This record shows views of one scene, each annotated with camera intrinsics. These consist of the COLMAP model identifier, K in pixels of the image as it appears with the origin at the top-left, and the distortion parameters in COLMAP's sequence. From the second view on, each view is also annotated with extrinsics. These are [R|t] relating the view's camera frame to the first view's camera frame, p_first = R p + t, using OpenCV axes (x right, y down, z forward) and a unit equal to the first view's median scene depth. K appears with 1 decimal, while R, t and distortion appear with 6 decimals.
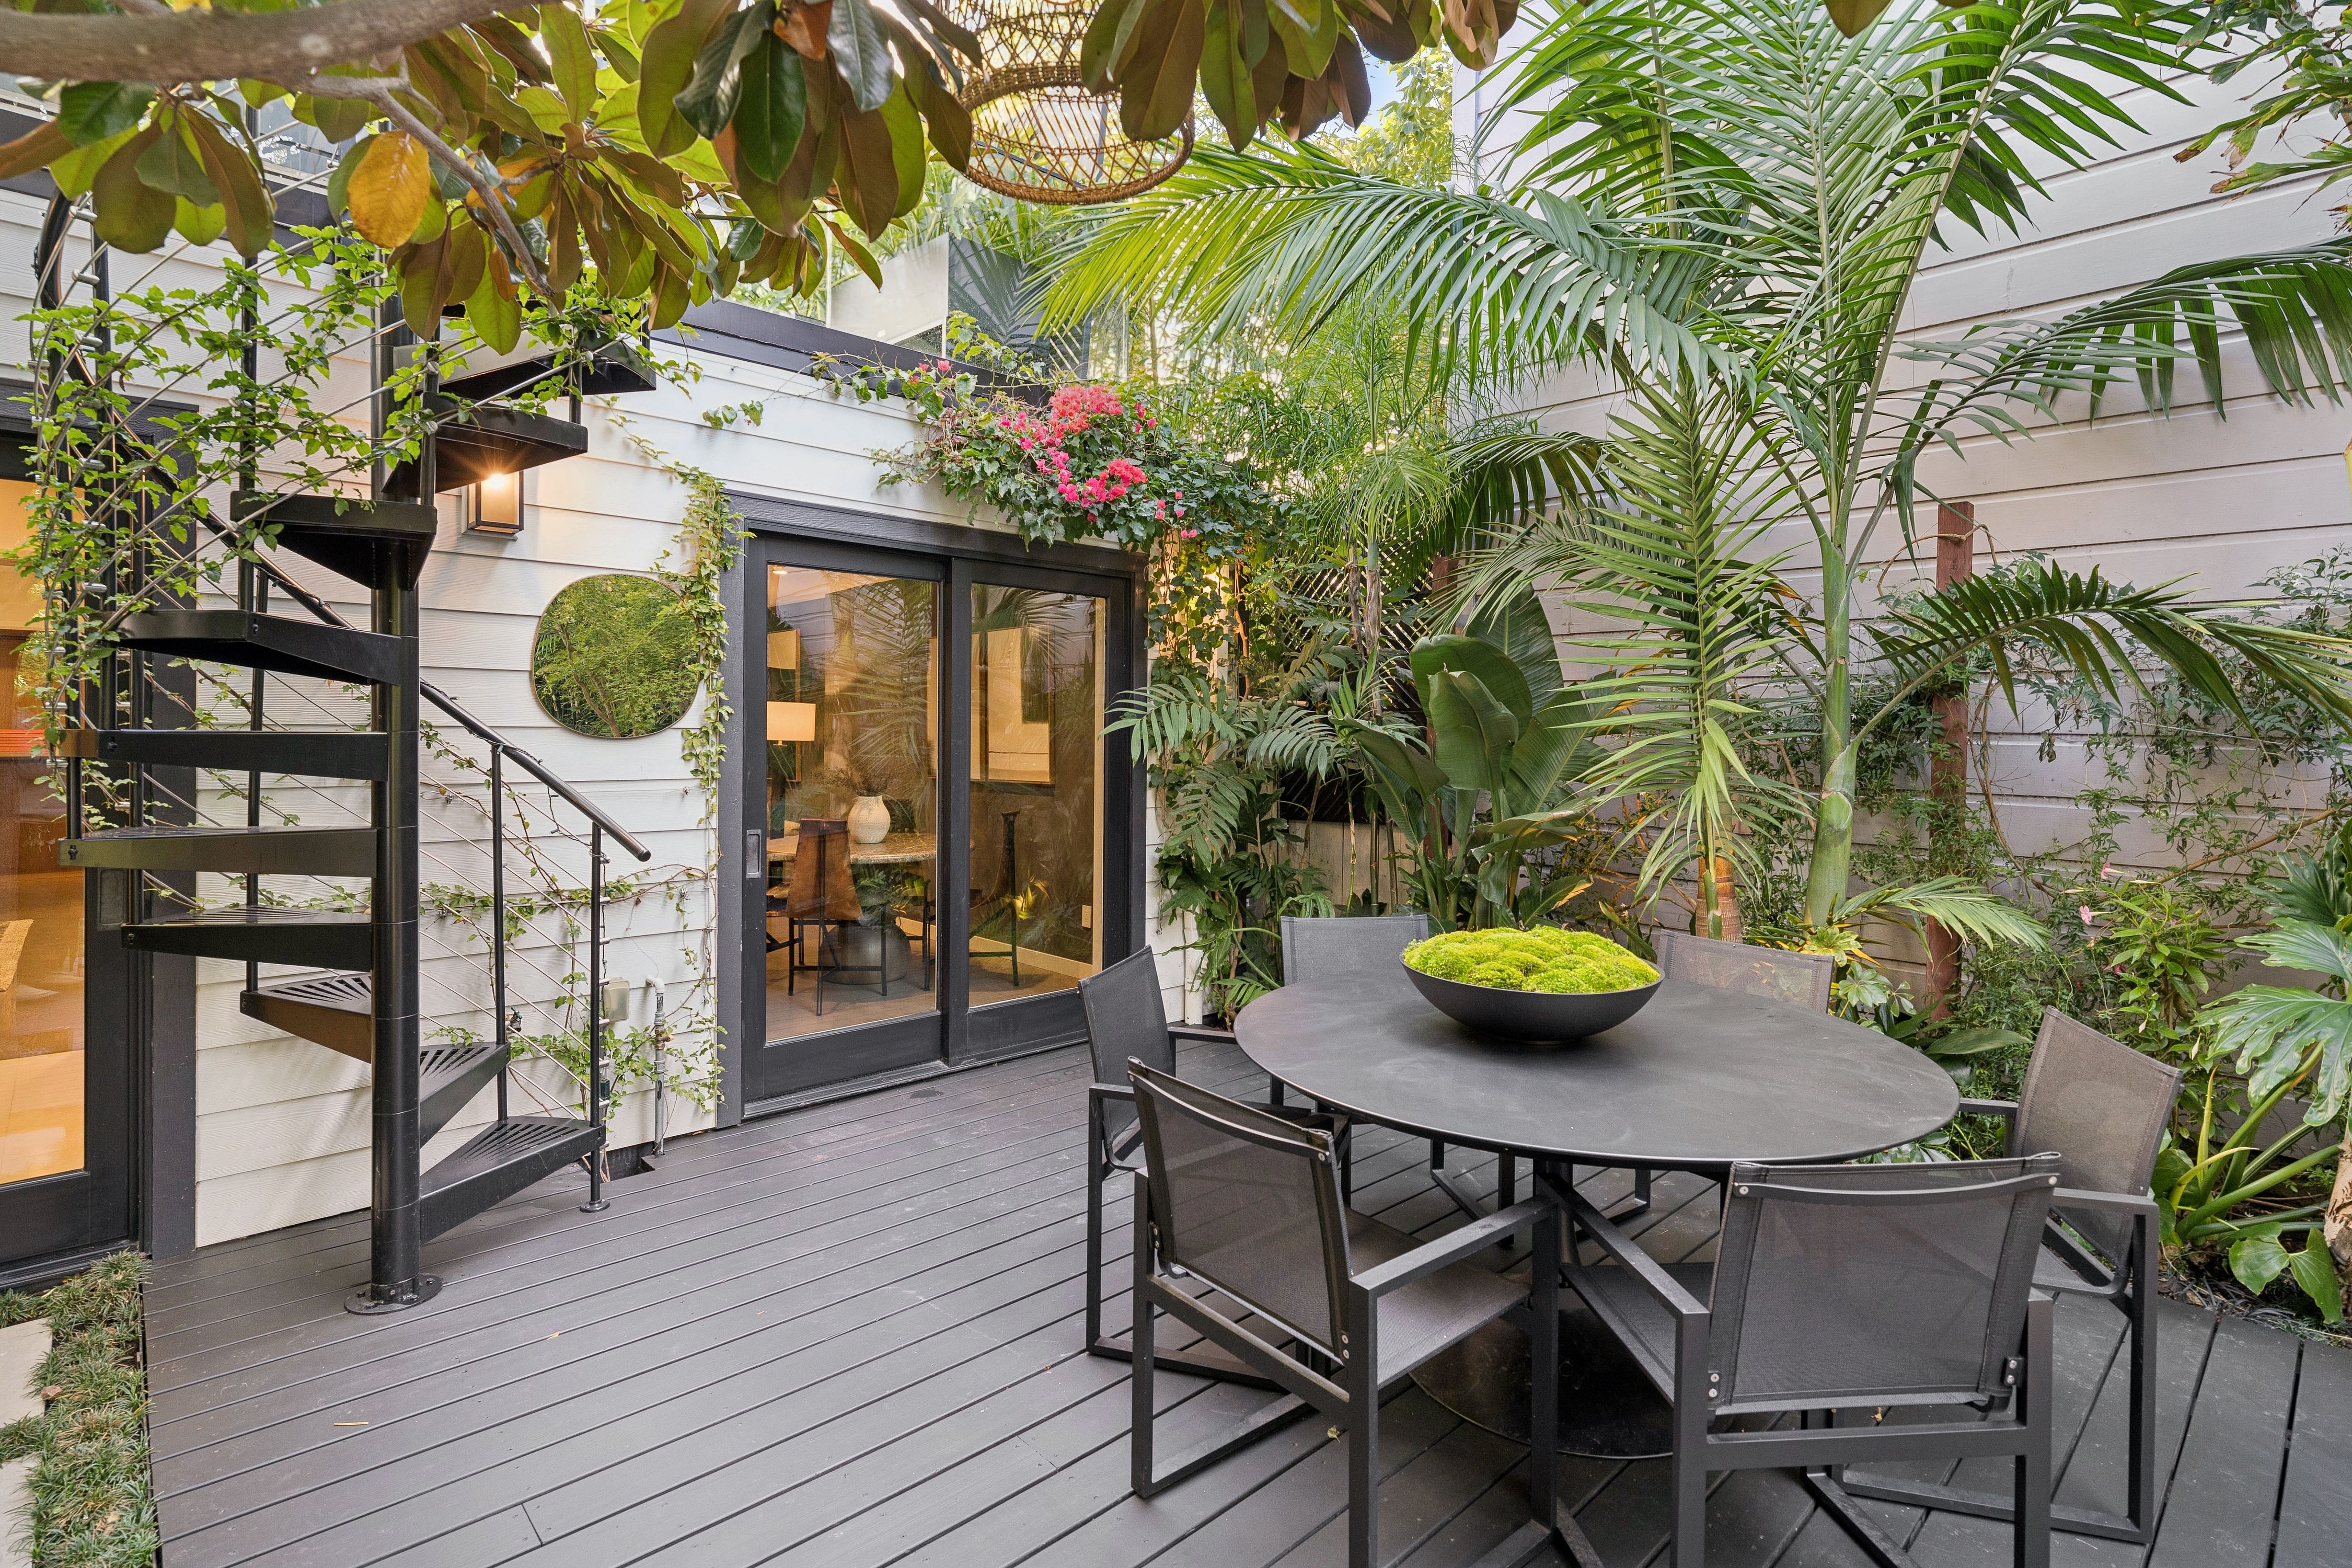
lens RADIAL K [[1137.2, 0, 1182.0], [0, 1137.2, 745.9], [0, 0, 1]] dist [0.001271, 0.000029]
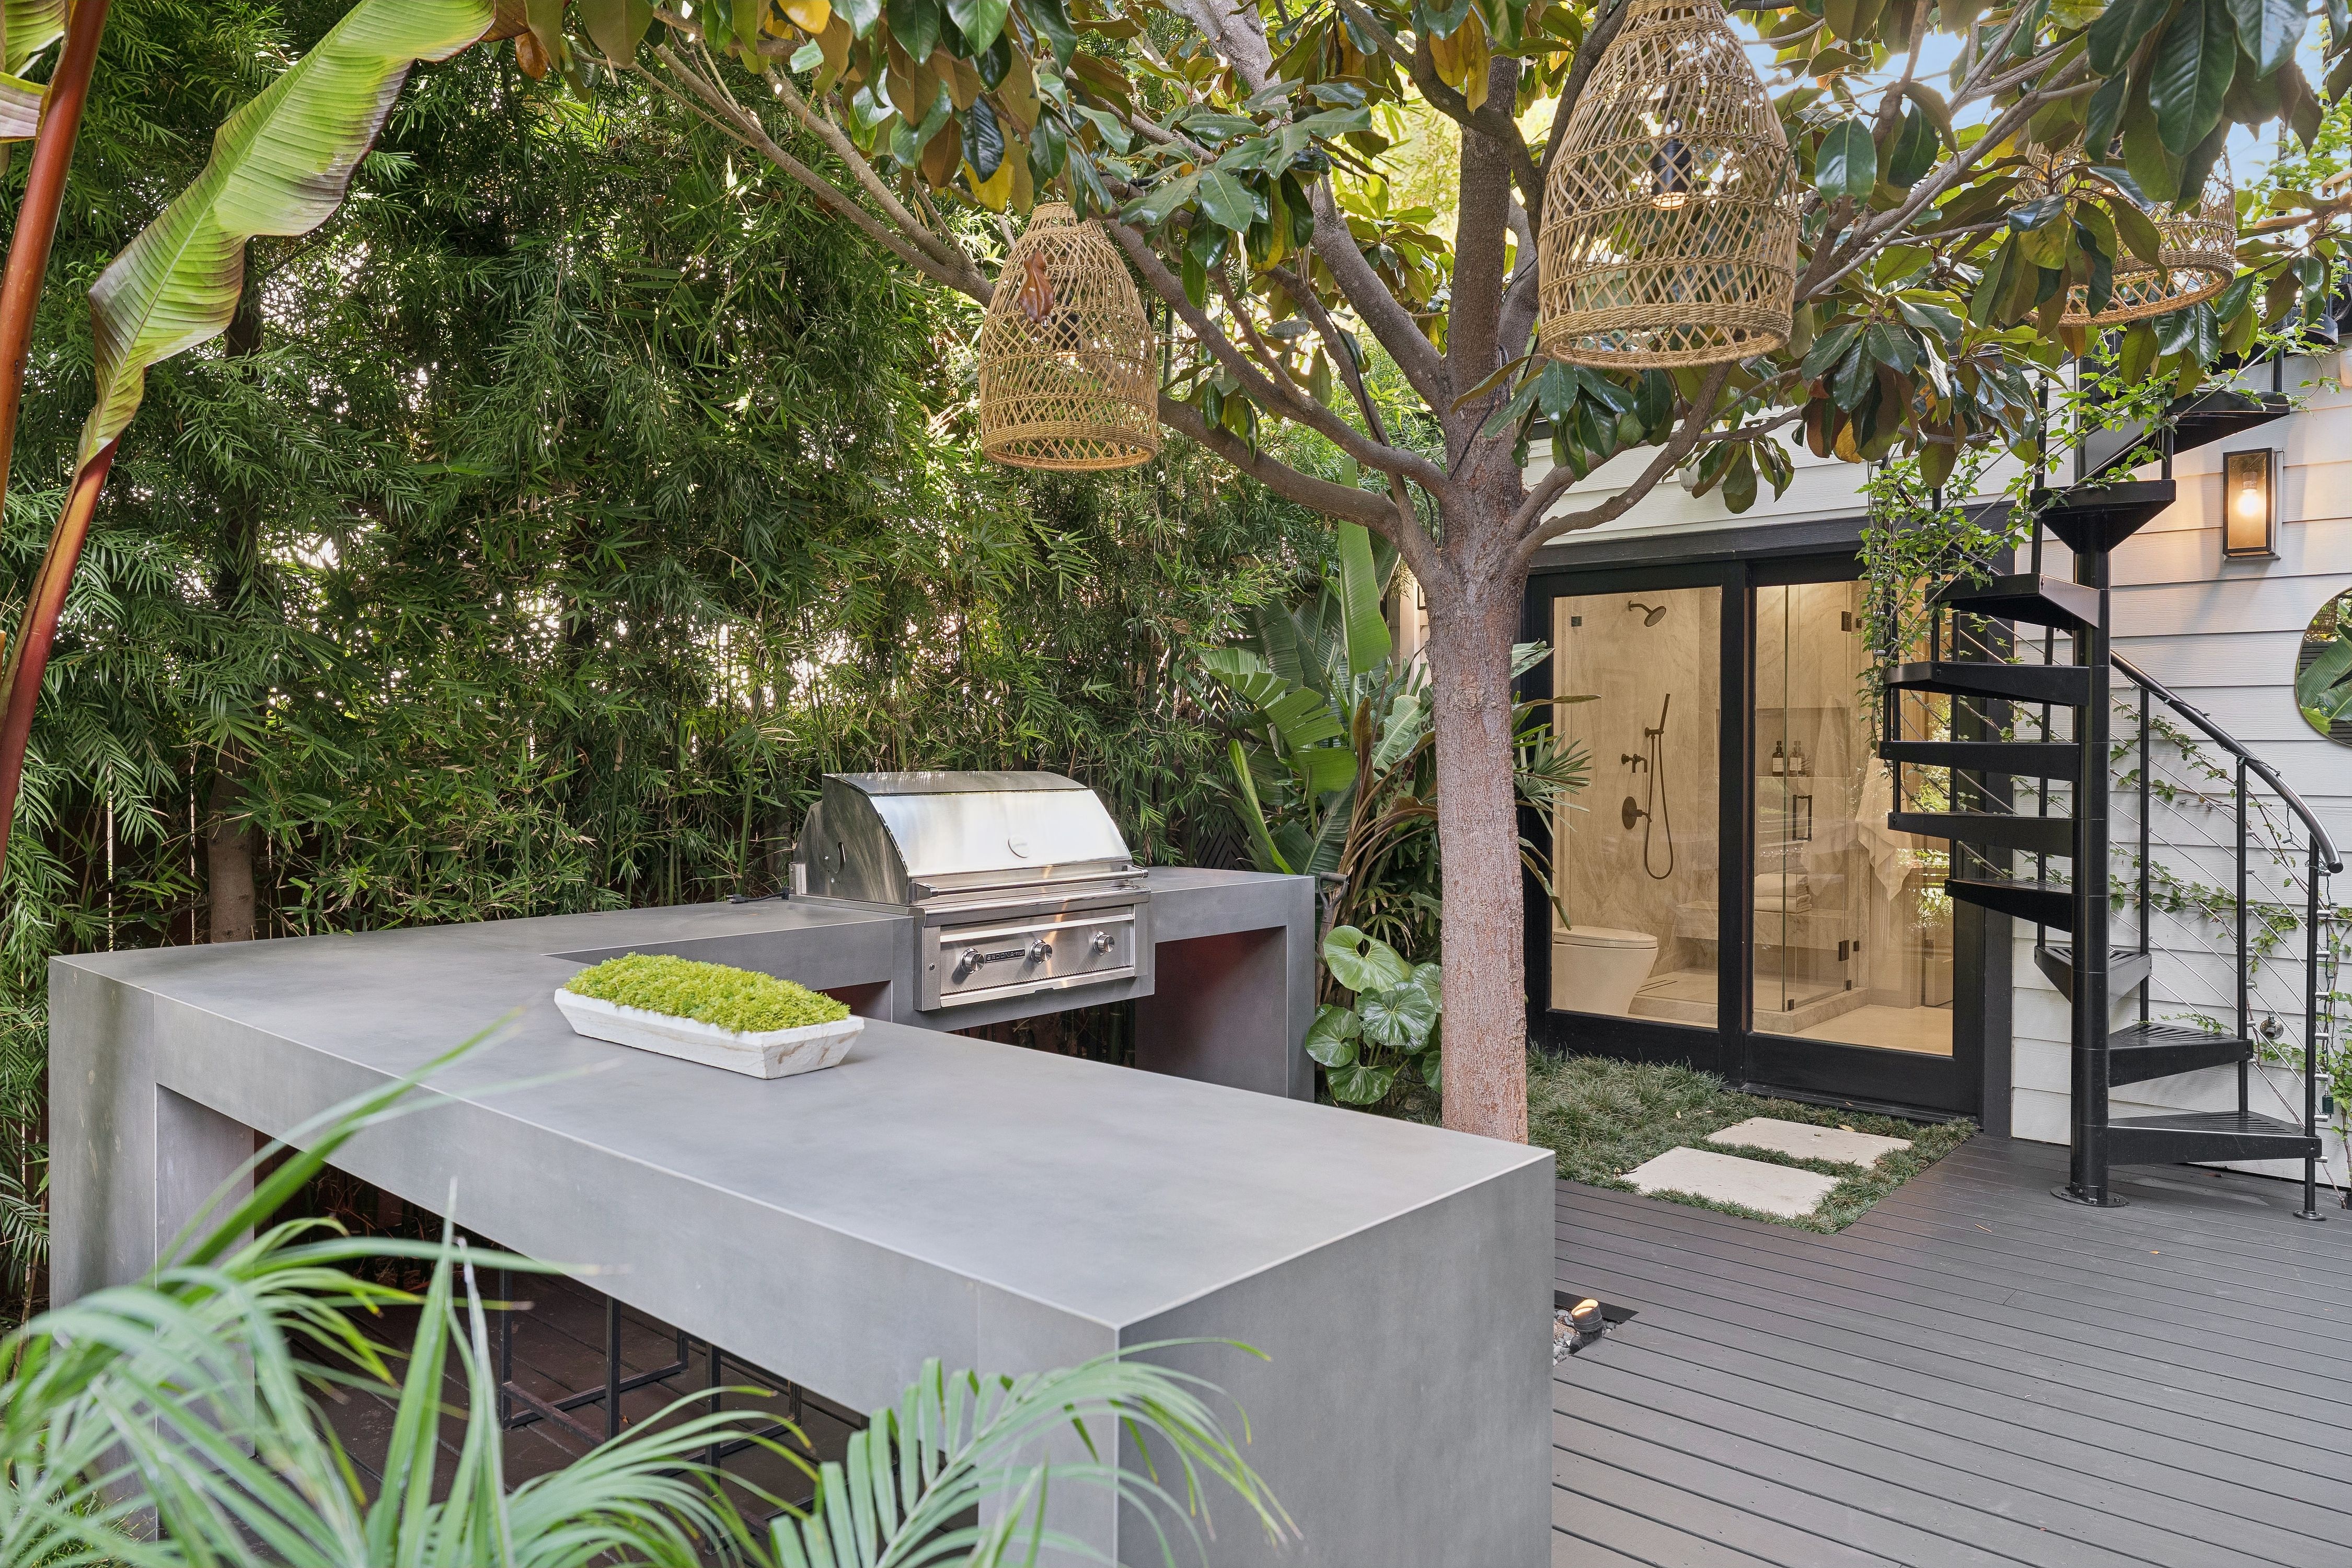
lens RADIAL K [[1544.8, 0, 1176.0], [0, 1544.8, 784.0], [0, 0, 1]] dist [-0.000370, 0.000574]
pose [[0.112050, 0.013708, -0.993608, 0.720687], [-0.016411, 0.999794, 0.011942, 0.023559], [0.993567, 0.014968, 0.112251, -0.152555]]
